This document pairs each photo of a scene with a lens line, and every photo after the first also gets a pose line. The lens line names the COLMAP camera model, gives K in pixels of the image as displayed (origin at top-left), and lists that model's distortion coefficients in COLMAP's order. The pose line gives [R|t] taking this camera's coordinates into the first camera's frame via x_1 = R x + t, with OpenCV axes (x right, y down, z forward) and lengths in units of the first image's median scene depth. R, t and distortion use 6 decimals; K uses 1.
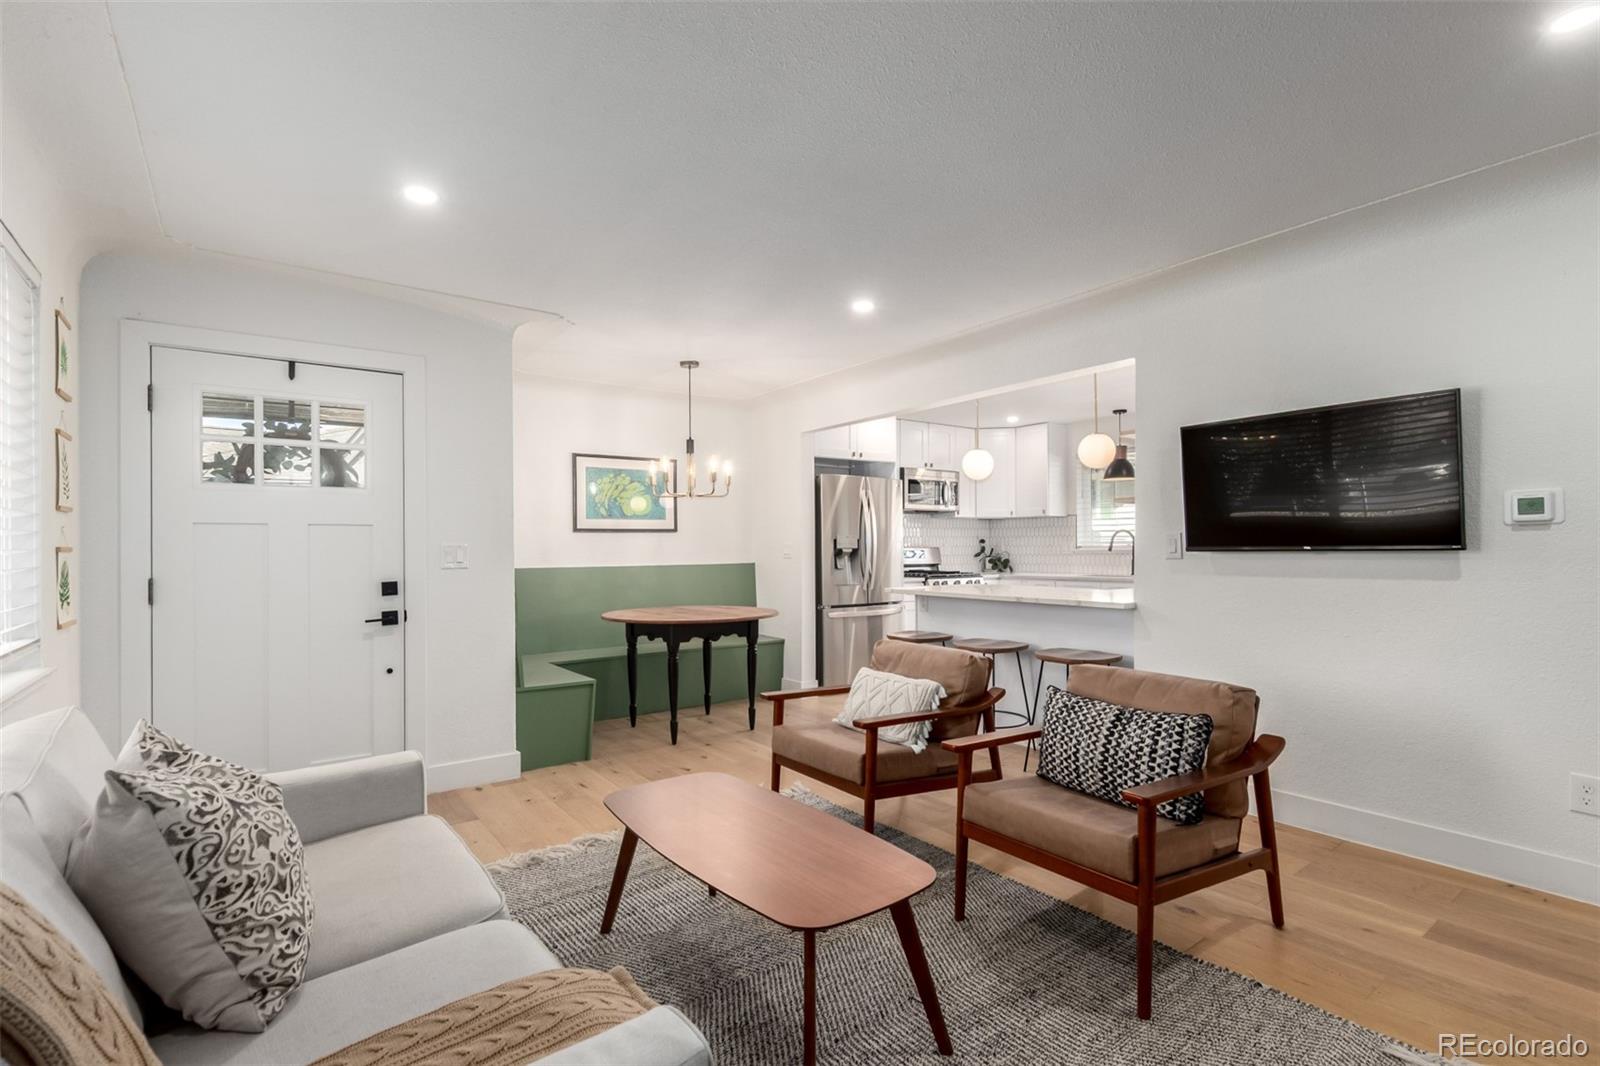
lens RADIAL K [[747.9, 0, 810.7], [0, 747.9, 543.0], [0, 0, 1]] dist [0.005253, -0.000354]
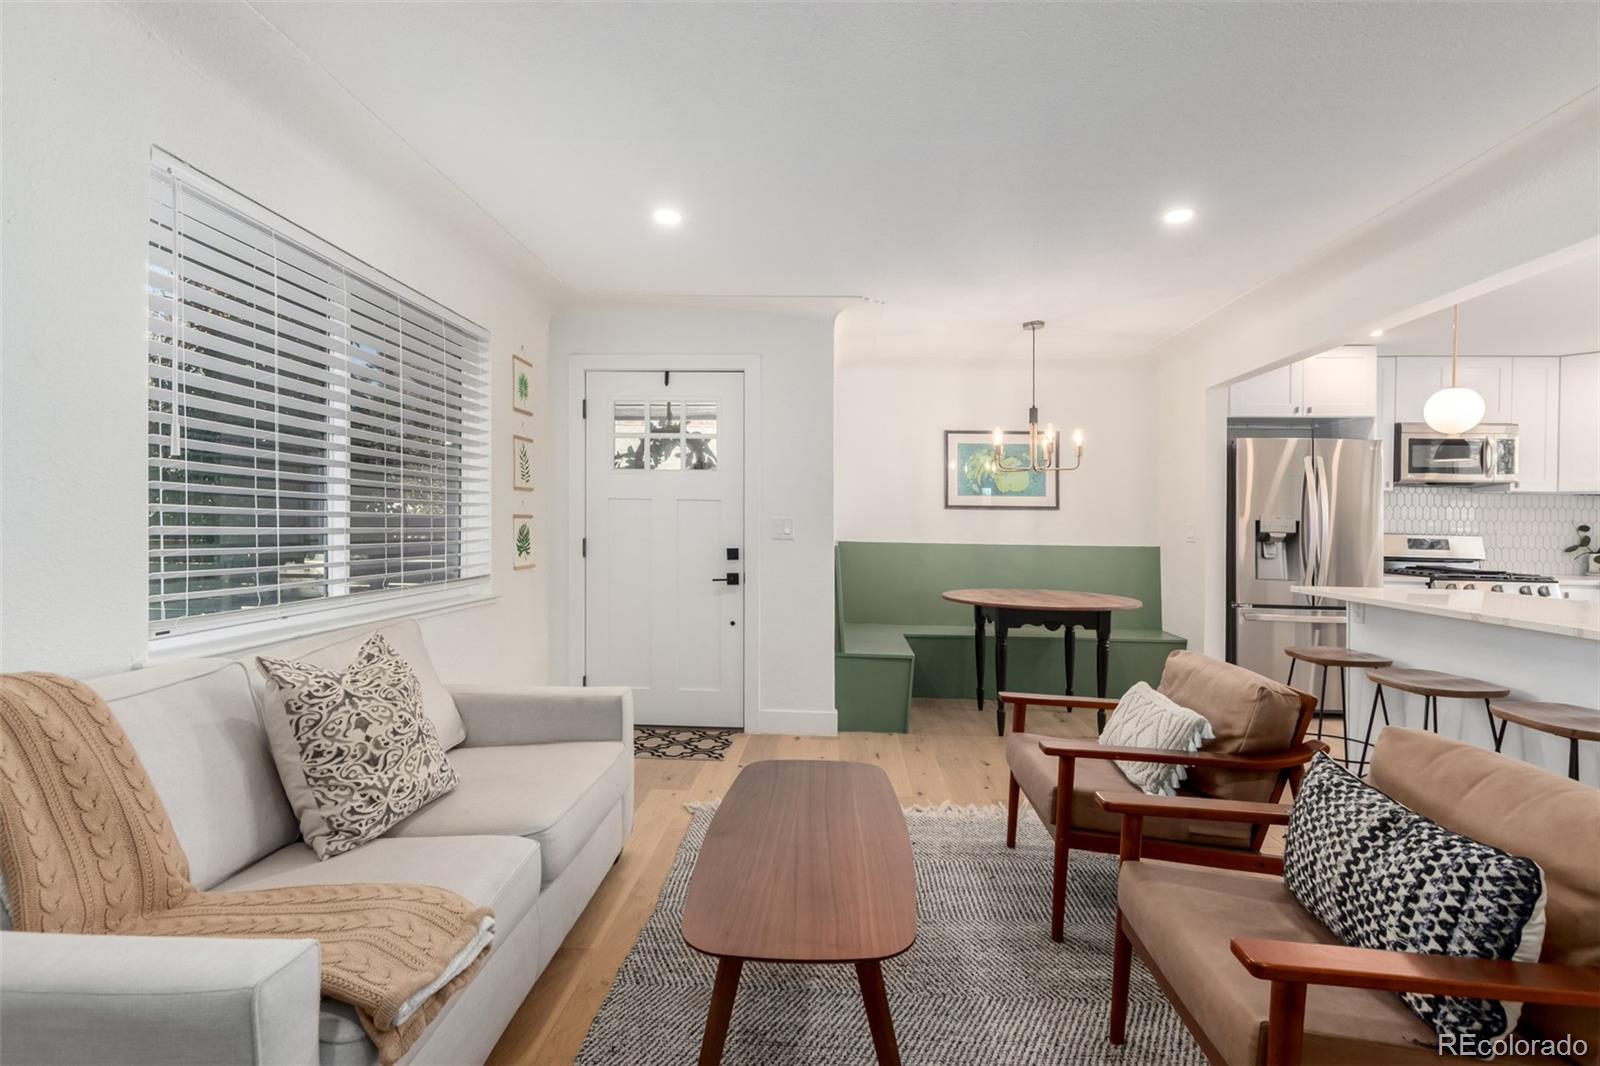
lens RADIAL K [[739.7, 0, 813.2], [0, 739.7, 529.1], [0, 0, 1]] dist [0.009937, -0.006310]
pose [[0.773598, 0.024147, -0.633216, 0.327227], [-0.018130, 0.999708, 0.015973, 0.000348], [0.633417, -0.000877, 0.773810, 0.204073]]
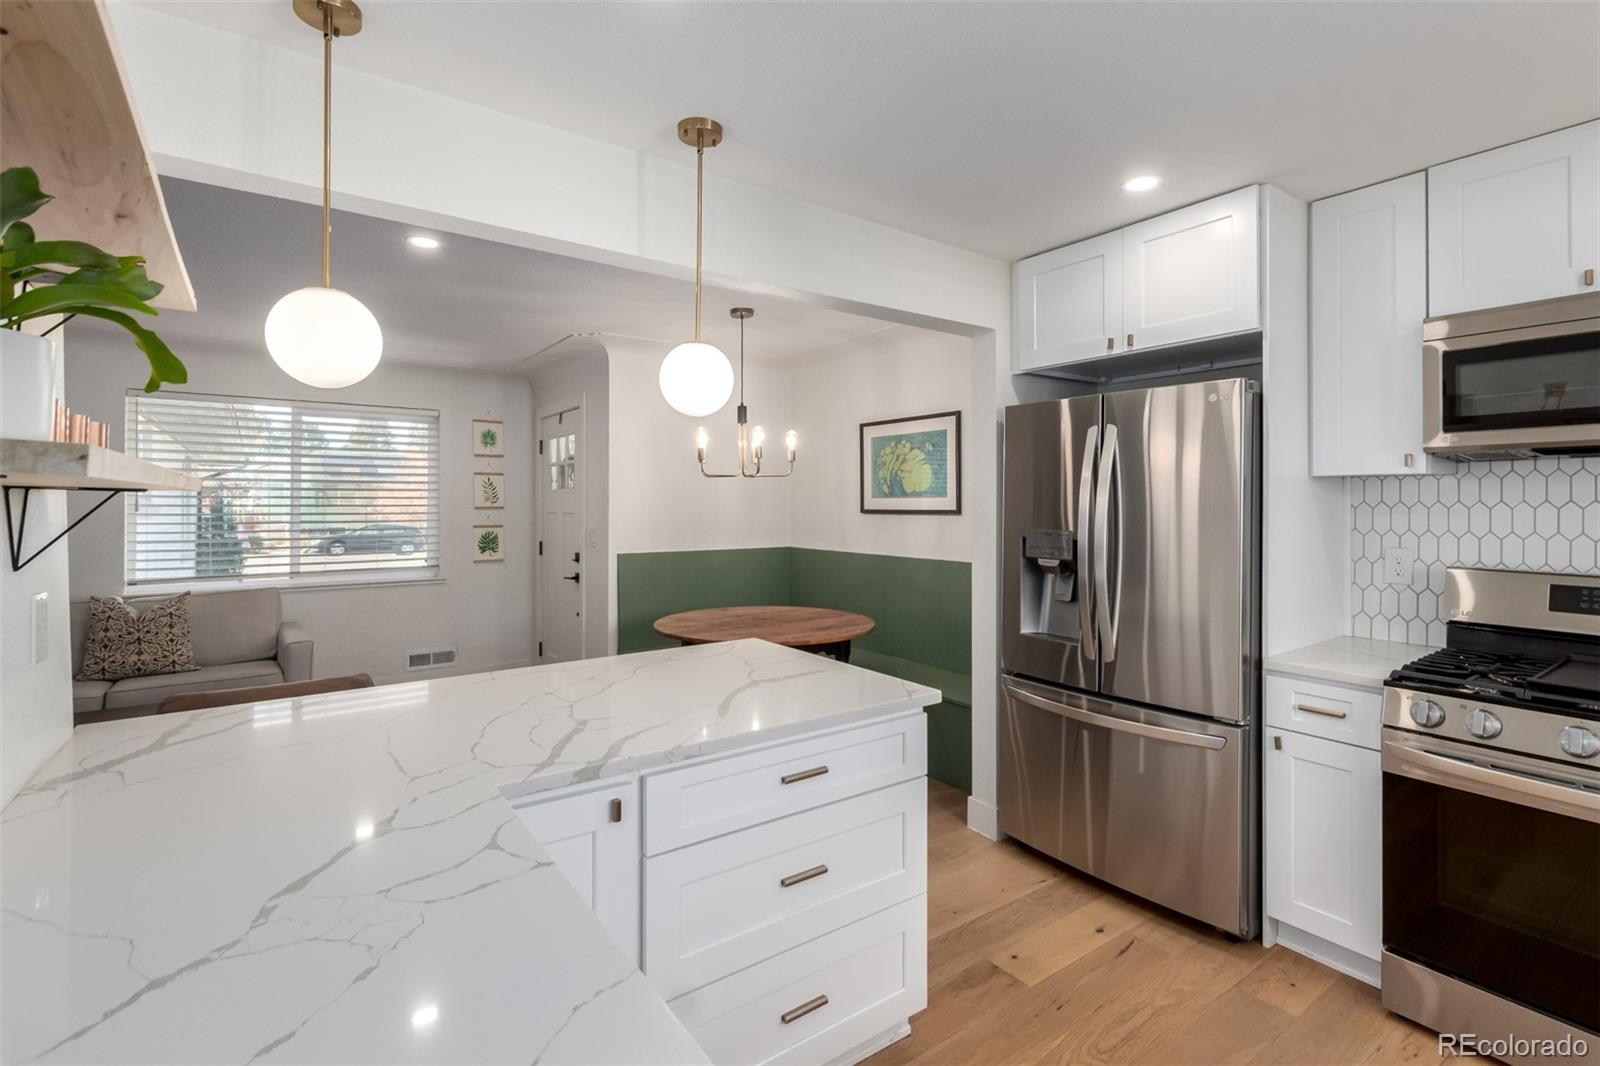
lens RADIAL K [[746.2, 0, 806.6], [0, 746.2, 499.5], [0, 0, 1]] dist [0.007526, -0.000340]
pose [[-0.013752, 0.004443, -0.999896, 1.026776], [0.006274, 0.999971, 0.004357, -0.064008], [0.999886, -0.006213, -0.013780, 1.720509]]
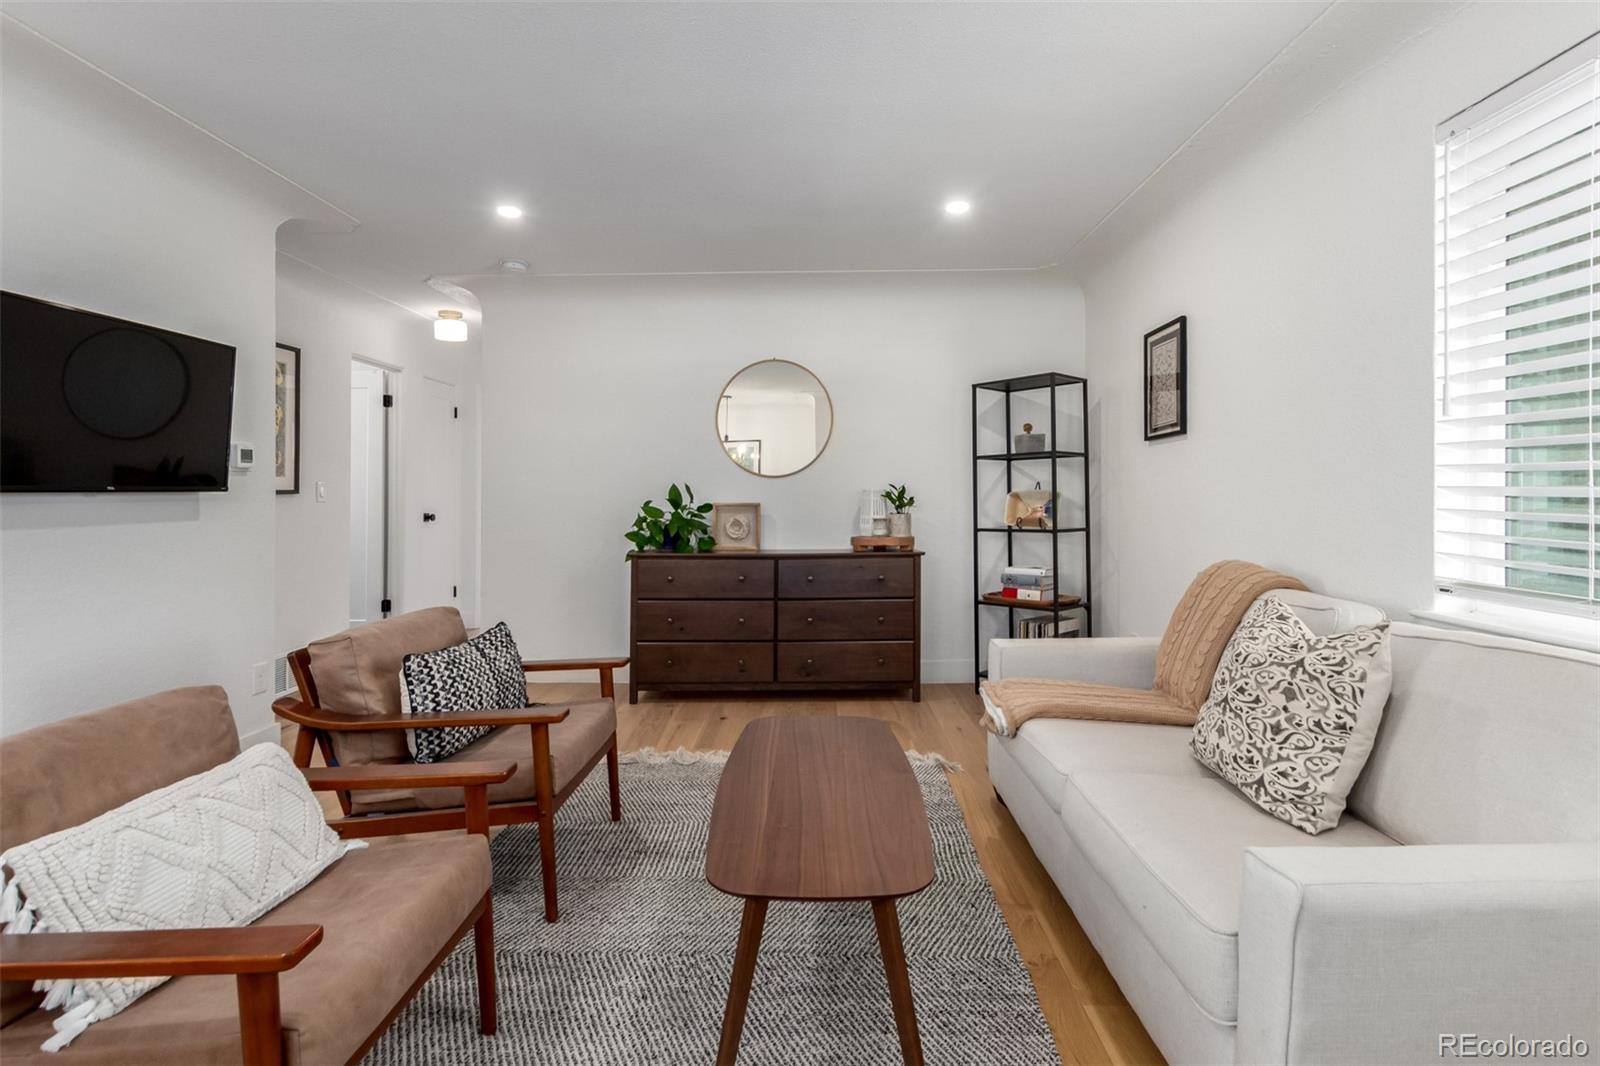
lens RADIAL K [[753.9, 0, 814.3], [0, 753.9, 492.6], [0, 0, 1]] dist [0.014456, -0.007373]
pose [[-0.792792, 0.010640, 0.609400, -0.438320], [0.006529, 0.999939, -0.008965, 0.023315], [-0.609458, -0.003129, -0.792812, 1.174921]]
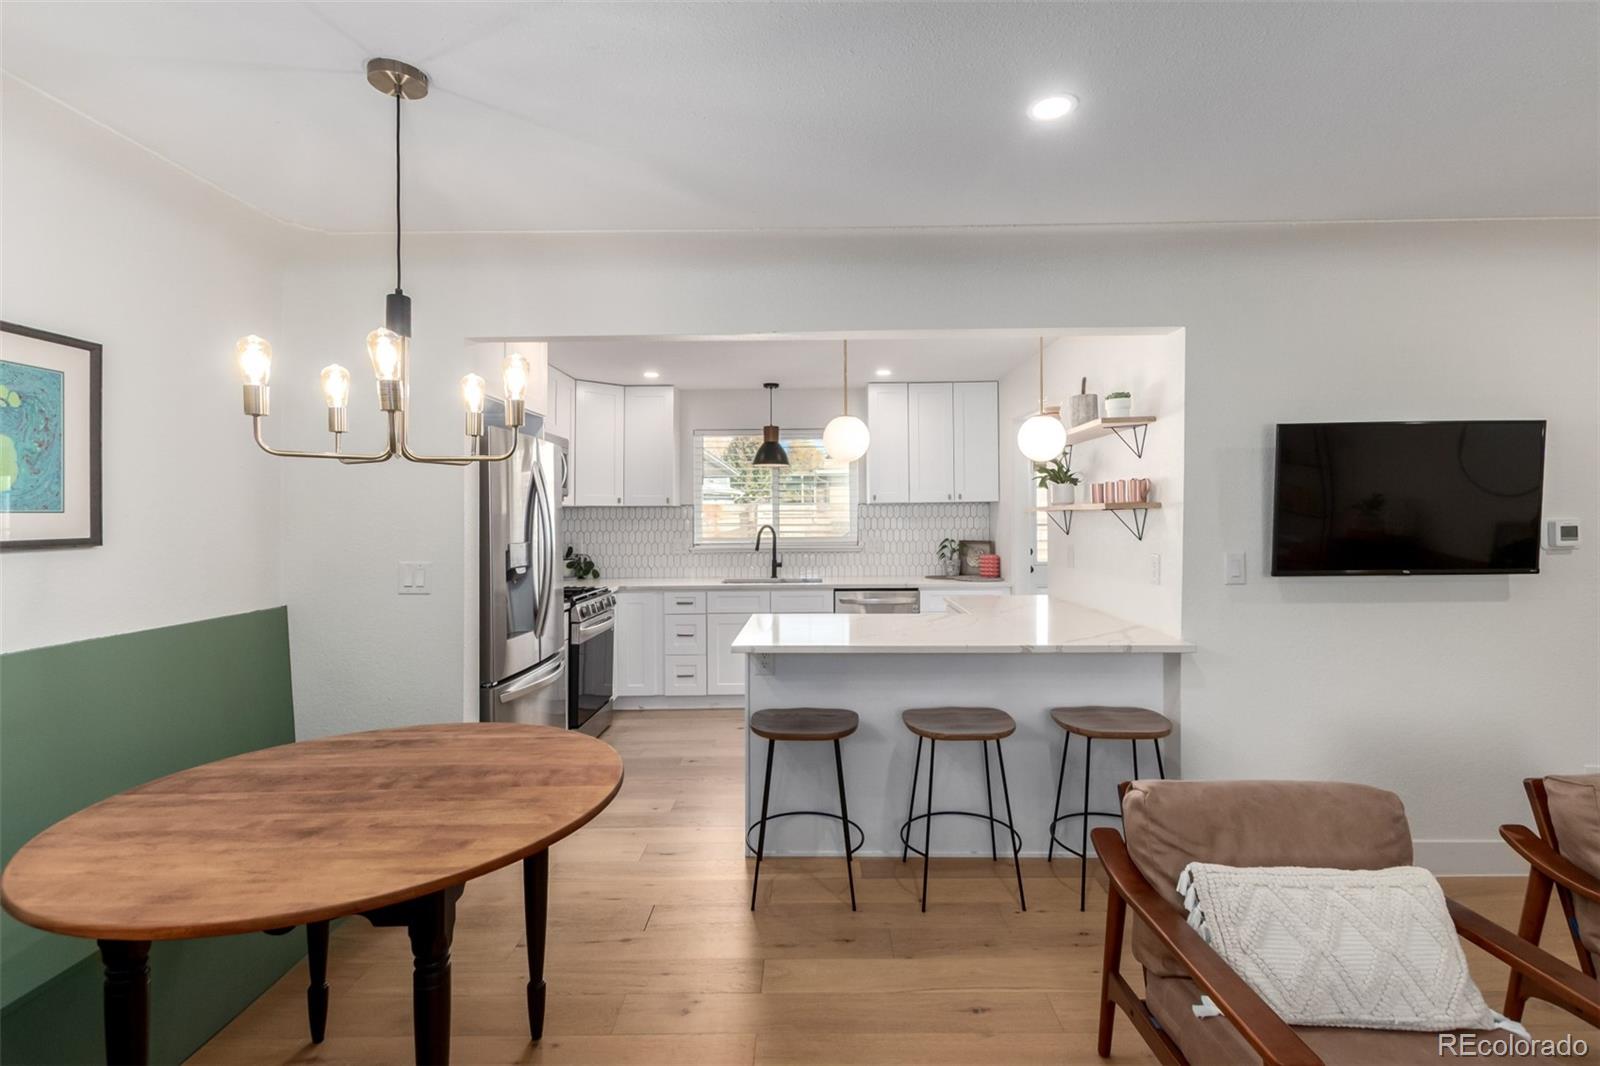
lens RADIAL K [[738.1, 0, 804.7], [0, 738.1, 508.1], [0, 0, 1]] dist [0.001459, -0.000471]
pose [[0.608397, 0.012227, 0.793539, -0.505185], [-0.002246, 0.999904, -0.013685, -0.056836], [-0.793630, 0.006544, 0.608366, 1.023741]]
